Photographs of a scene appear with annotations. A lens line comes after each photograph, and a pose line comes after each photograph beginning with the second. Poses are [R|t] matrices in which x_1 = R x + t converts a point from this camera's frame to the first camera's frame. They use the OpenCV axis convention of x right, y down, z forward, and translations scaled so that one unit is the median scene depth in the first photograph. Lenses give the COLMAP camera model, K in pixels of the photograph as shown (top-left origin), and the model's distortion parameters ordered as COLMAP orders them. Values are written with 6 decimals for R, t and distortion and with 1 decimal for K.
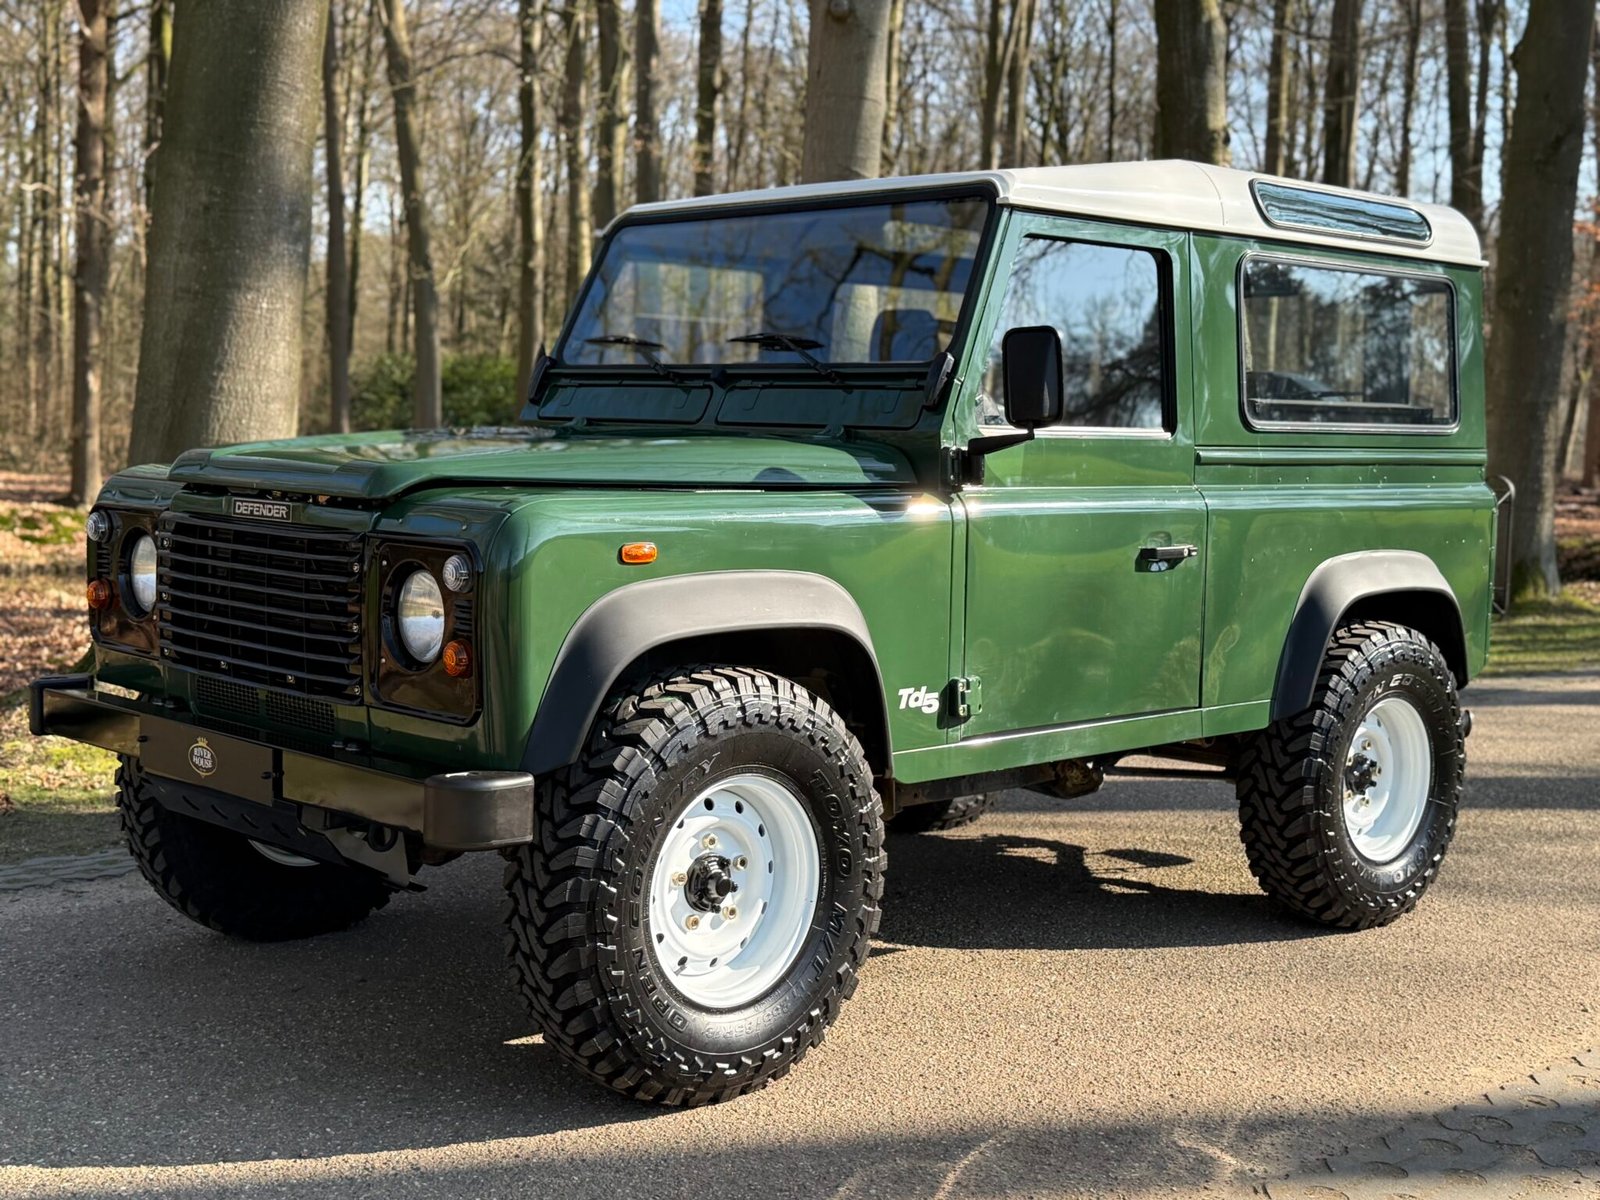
lens RADIAL K [[2042.0, 0, 767.1], [0, 2042.0, 598.4], [0, 0, 1]] dist [-0.036561, 0.004049]
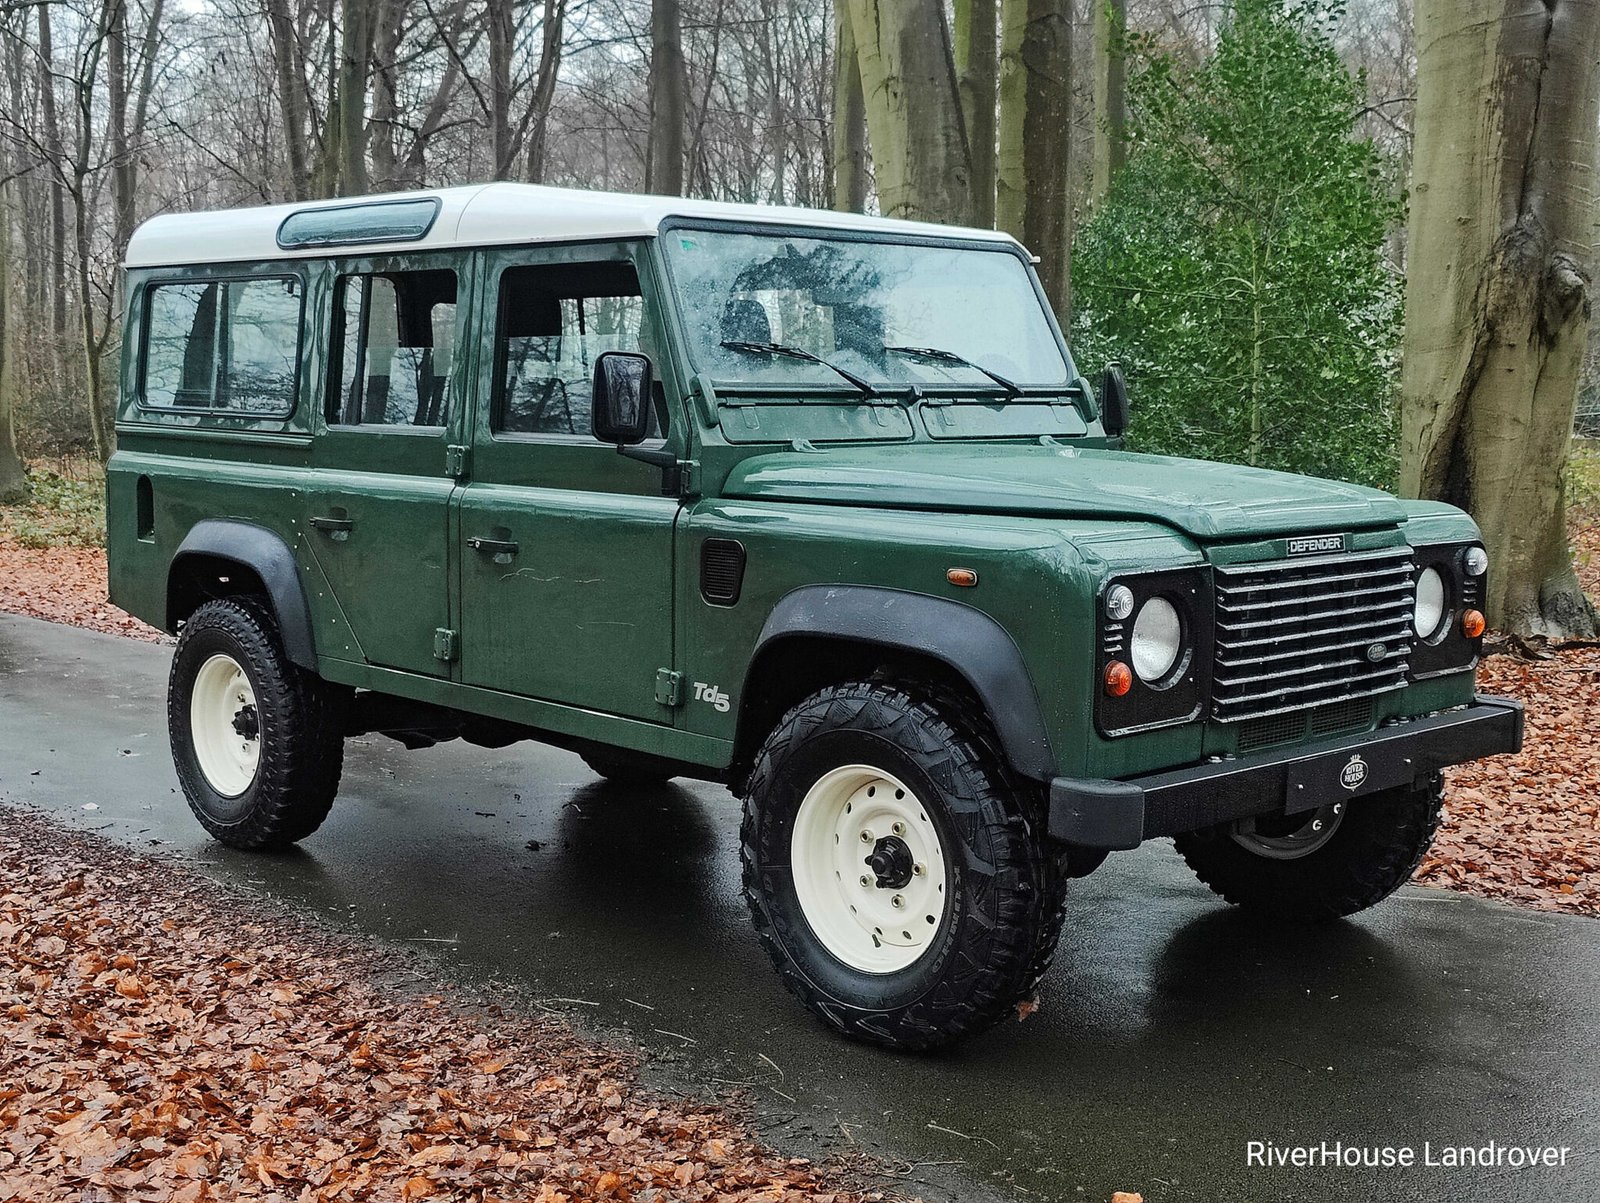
lens RADIAL K [[1936.1, 0, 719.0], [0, 1936.1, 623.7], [0, 0, 1]] dist [0.155225, -0.009665]
pose [[-0.011786, 0.103591, -0.994550, 1.086779], [-0.101091, 0.989400, 0.104252, -0.095244], [0.994807, 0.101769, -0.001189, 0.998434]]
